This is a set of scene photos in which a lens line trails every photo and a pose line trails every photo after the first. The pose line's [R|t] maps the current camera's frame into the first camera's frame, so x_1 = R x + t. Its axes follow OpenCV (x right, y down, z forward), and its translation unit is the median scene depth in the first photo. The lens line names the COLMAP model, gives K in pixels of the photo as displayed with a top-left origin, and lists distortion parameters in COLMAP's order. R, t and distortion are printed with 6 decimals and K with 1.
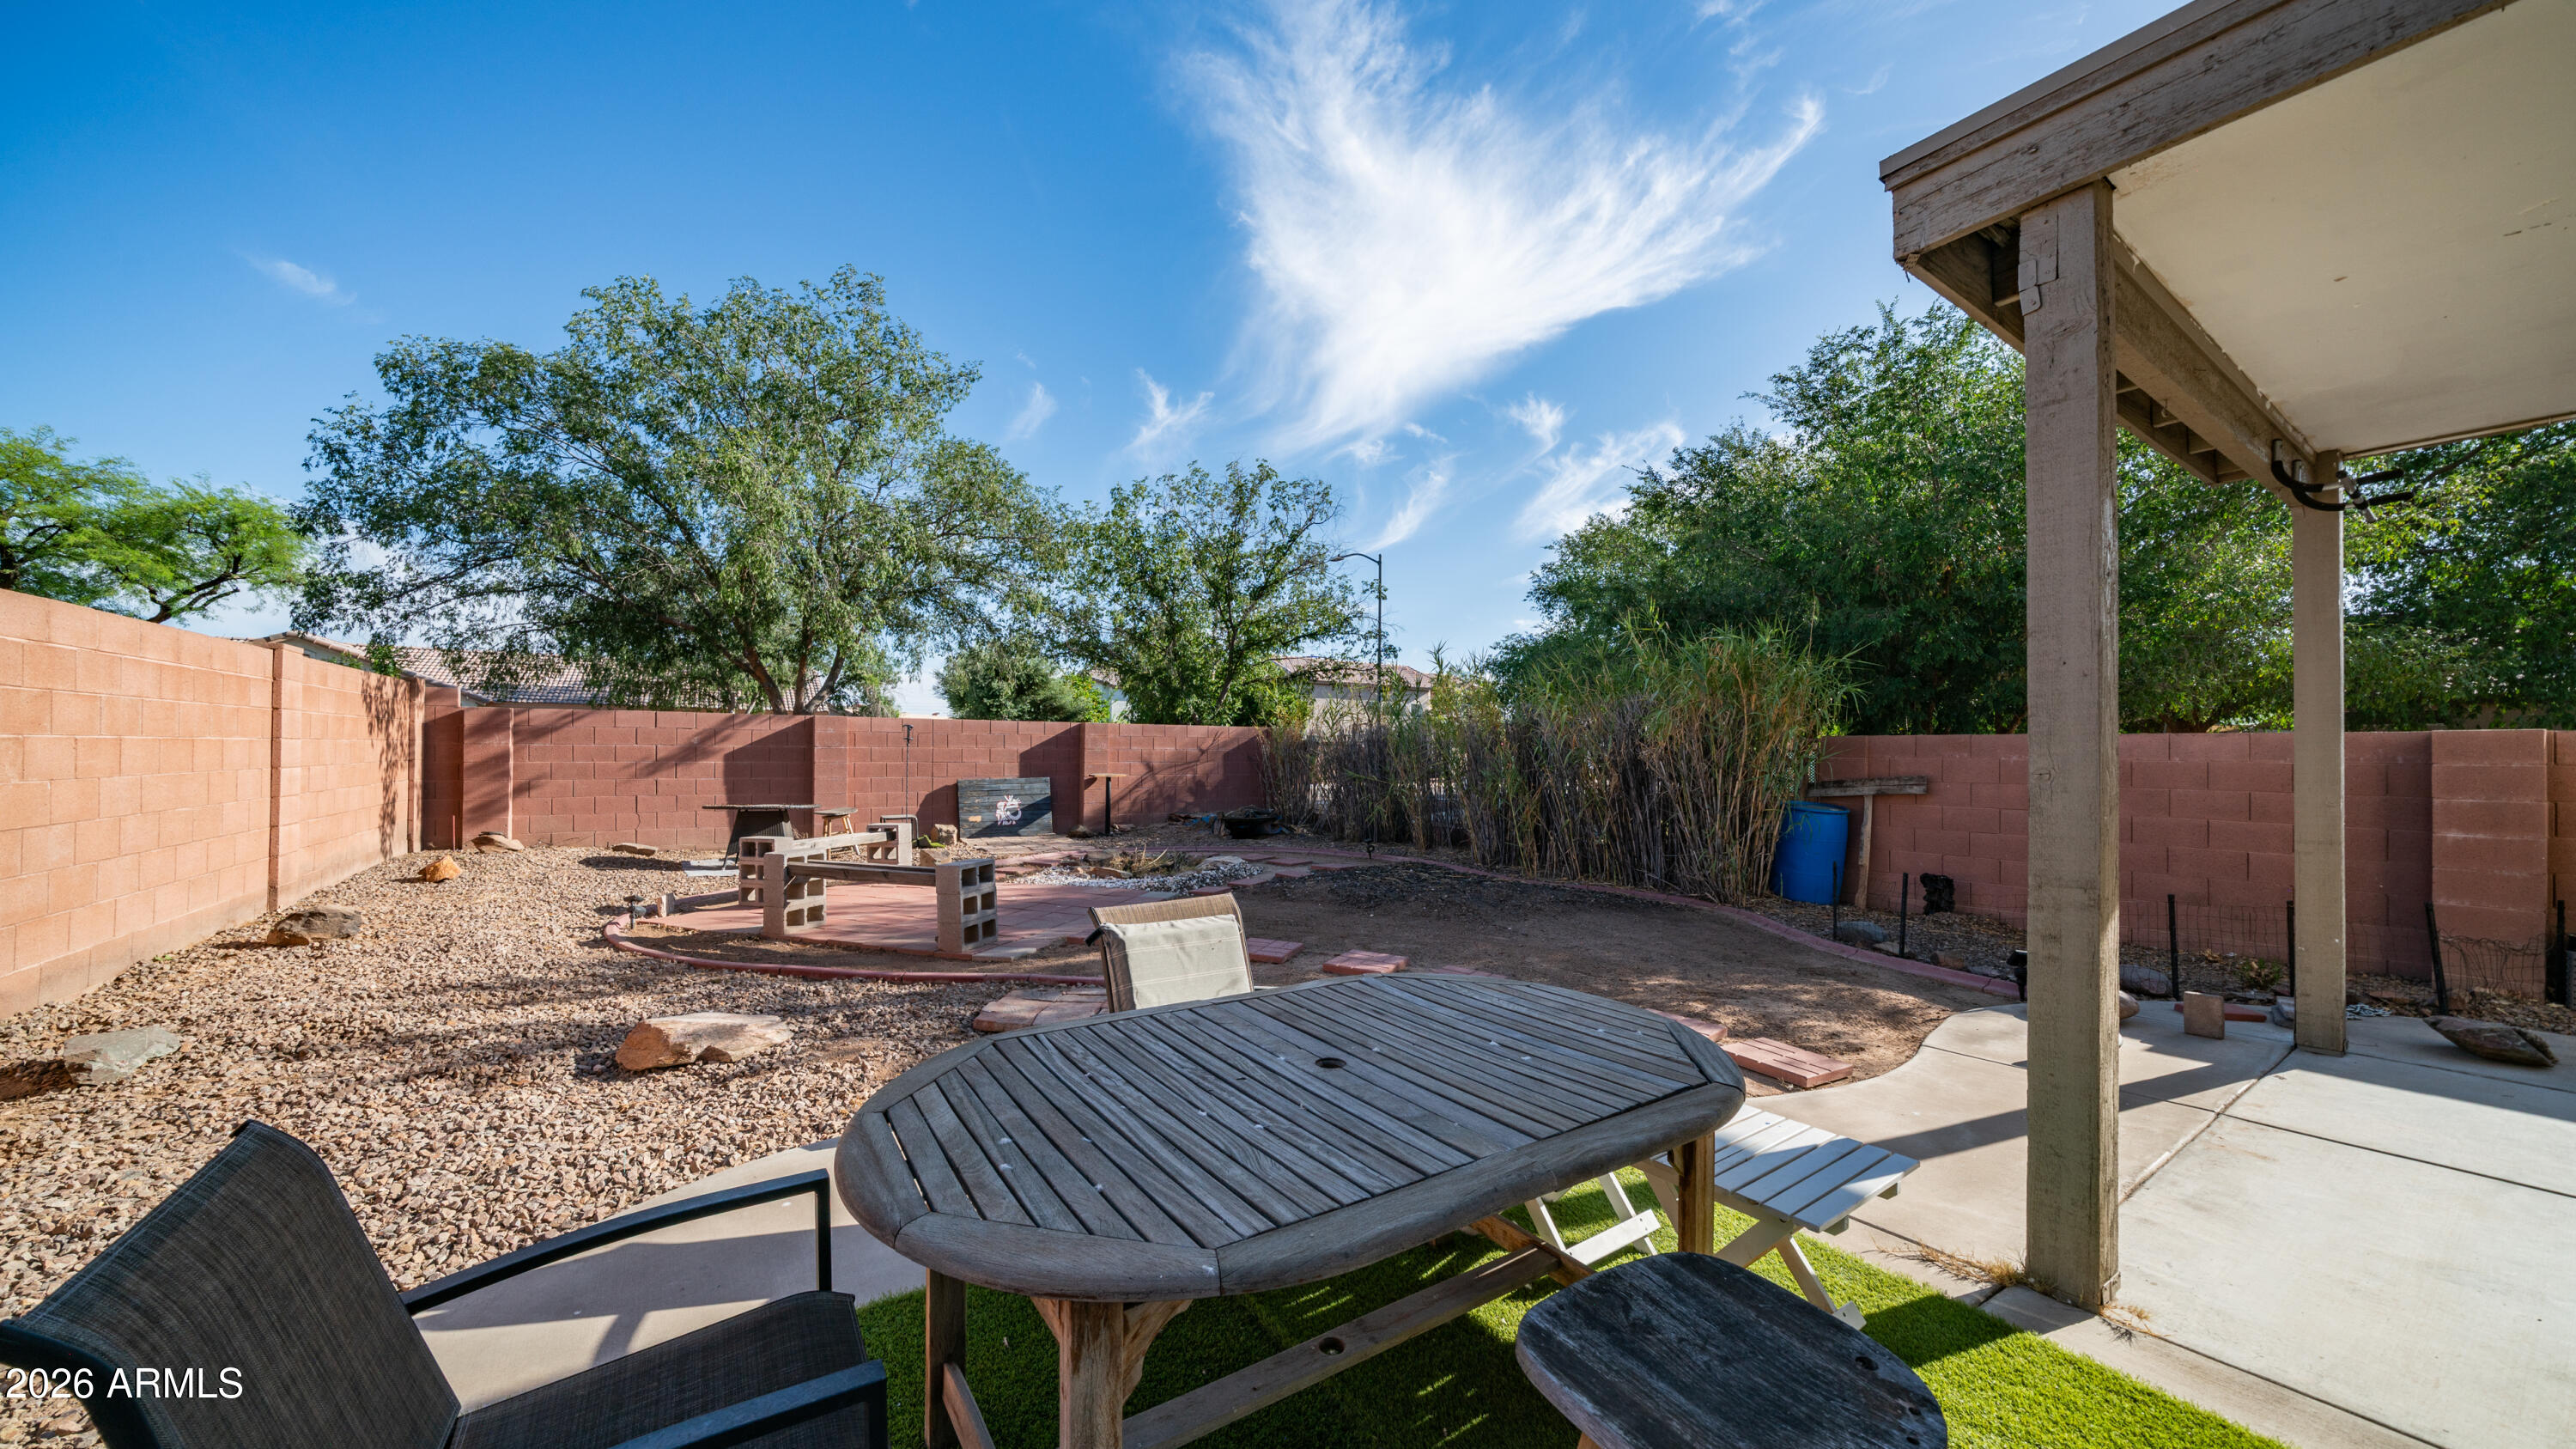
lens RADIAL K [[942.7, 0, 1301.8], [0, 942.7, 741.2], [0, 0, 1]] dist [-0.005783, -0.000009]
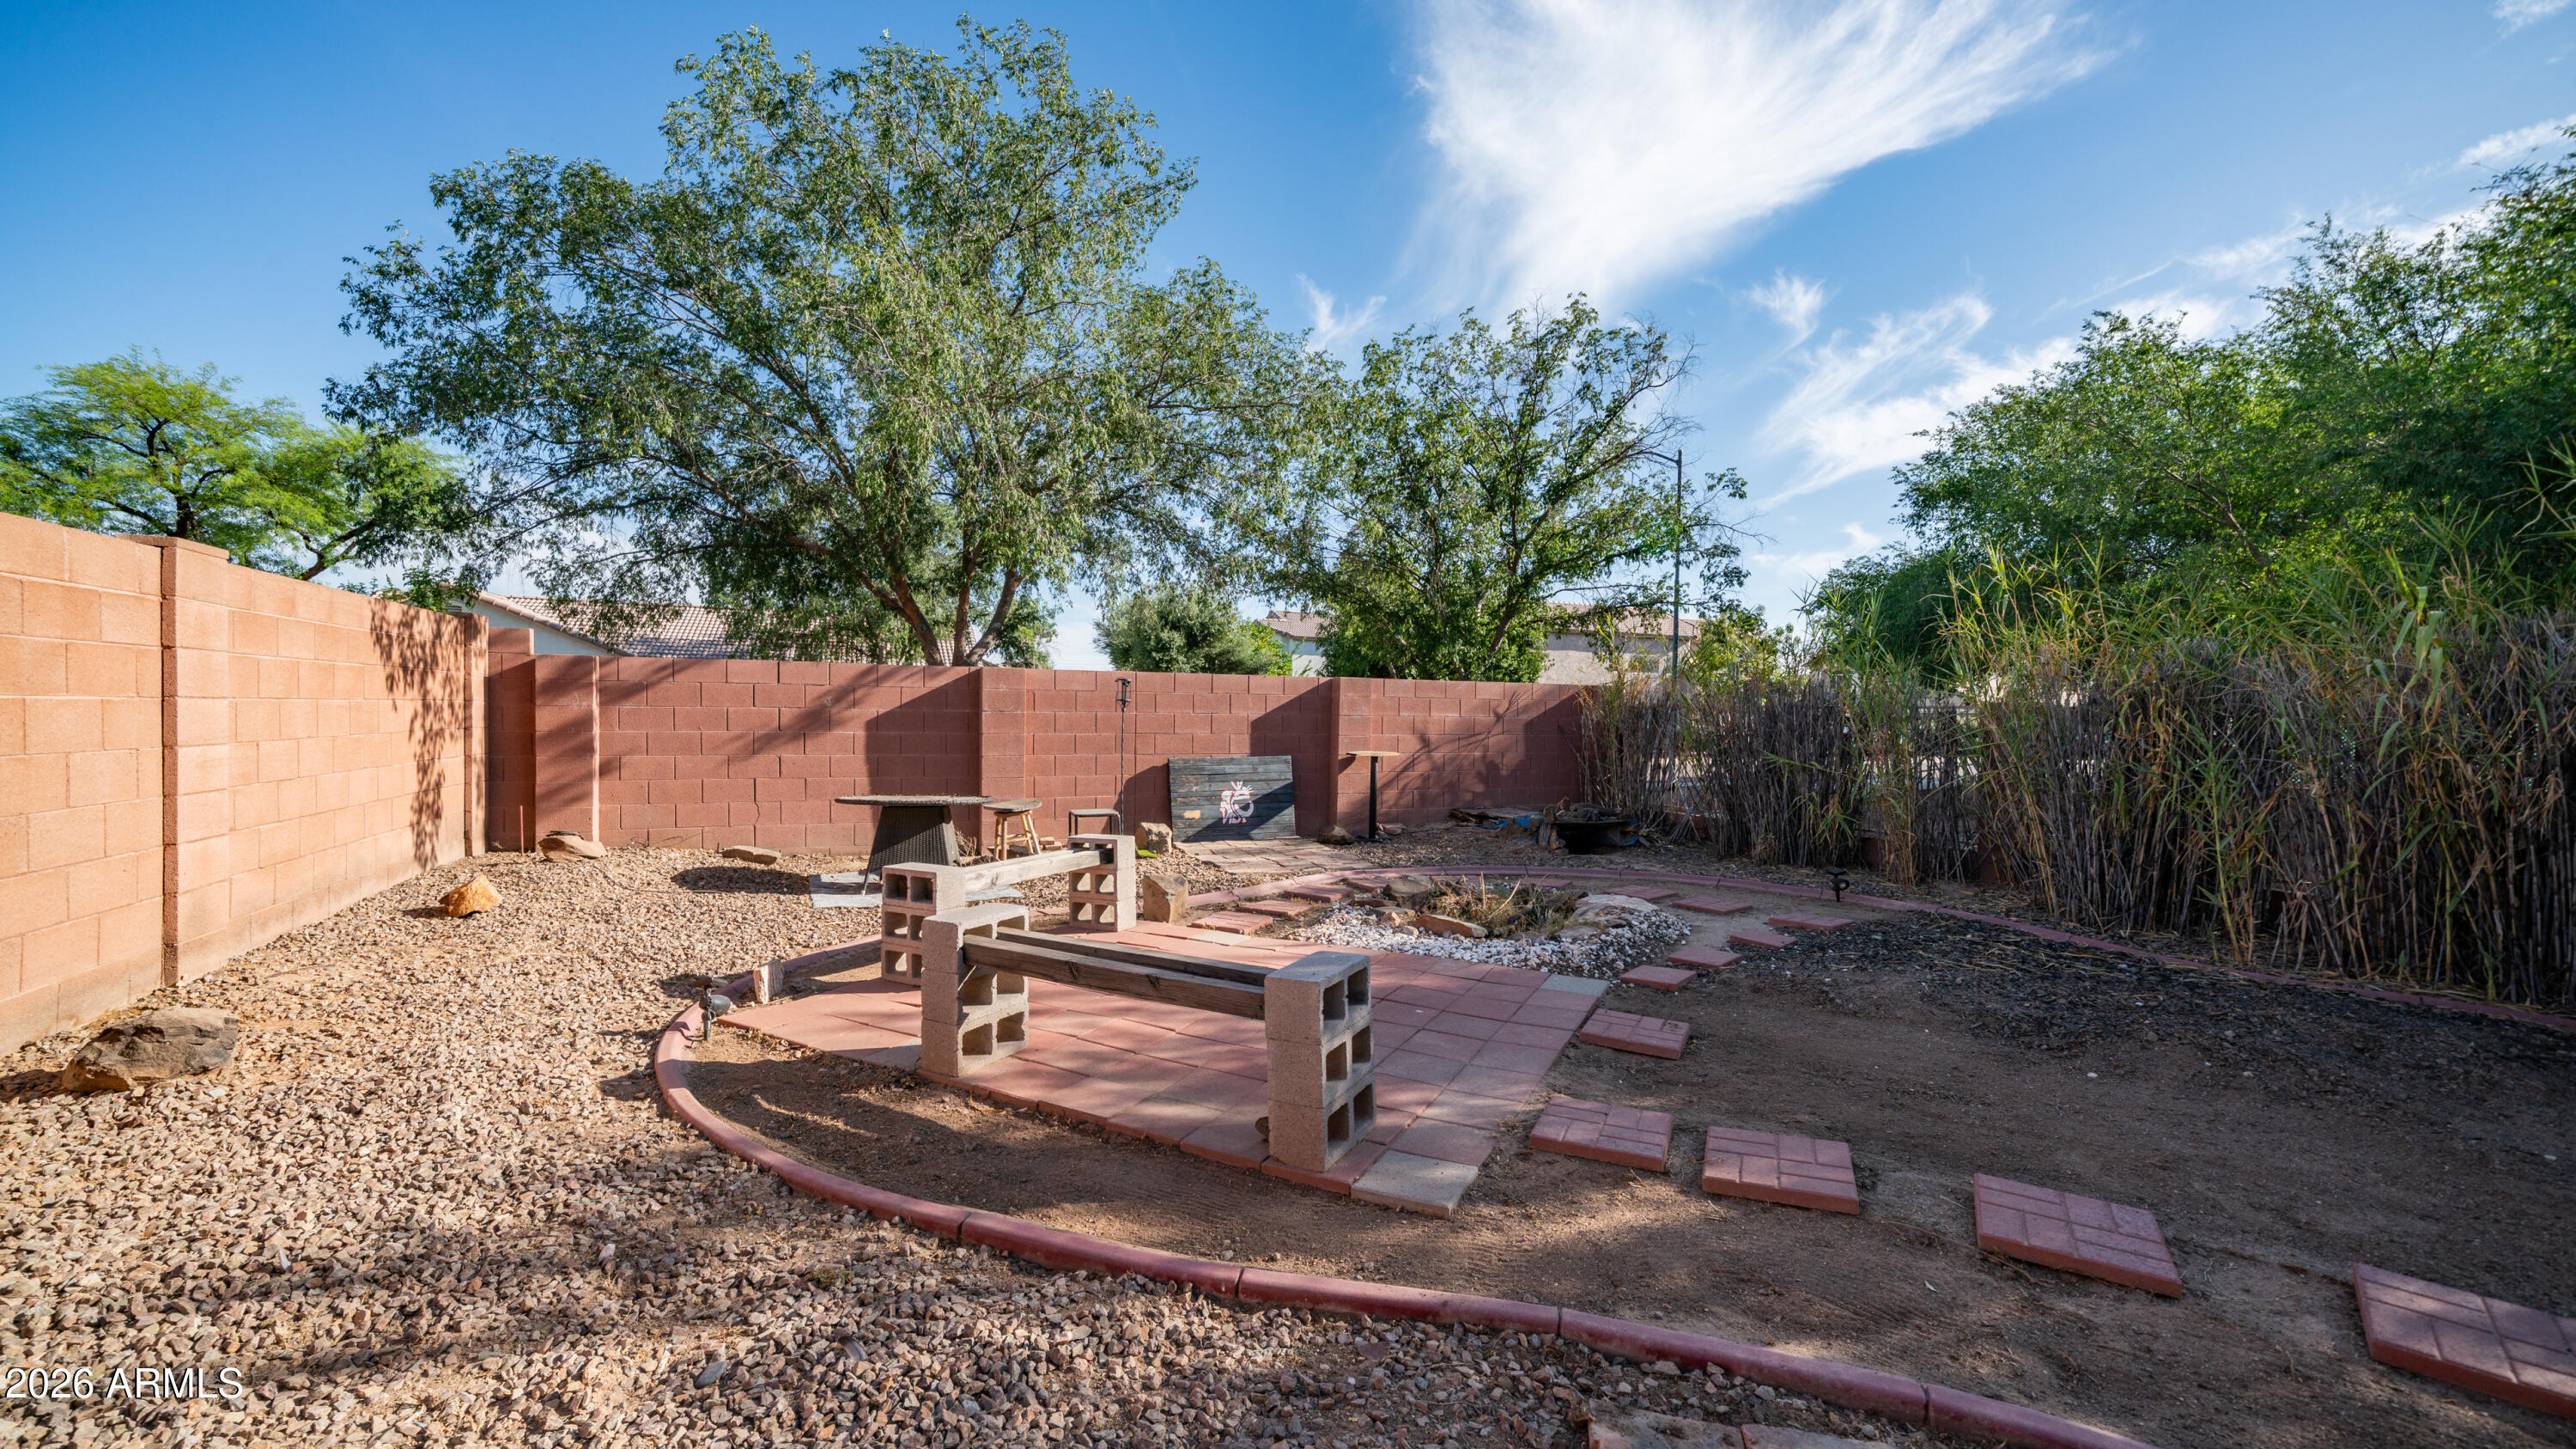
lens RADIAL K [[1091.3, 0, 1267.6], [0, 1091.3, 732.9], [0, 0, 1]] dist [-0.000333, 0.000628]
pose [[0.978846, 0.009001, -0.204400, -0.132231], [-0.003382, 0.999607, 0.027823, -0.001022], [0.204571, -0.026543, 0.978492, 0.227525]]
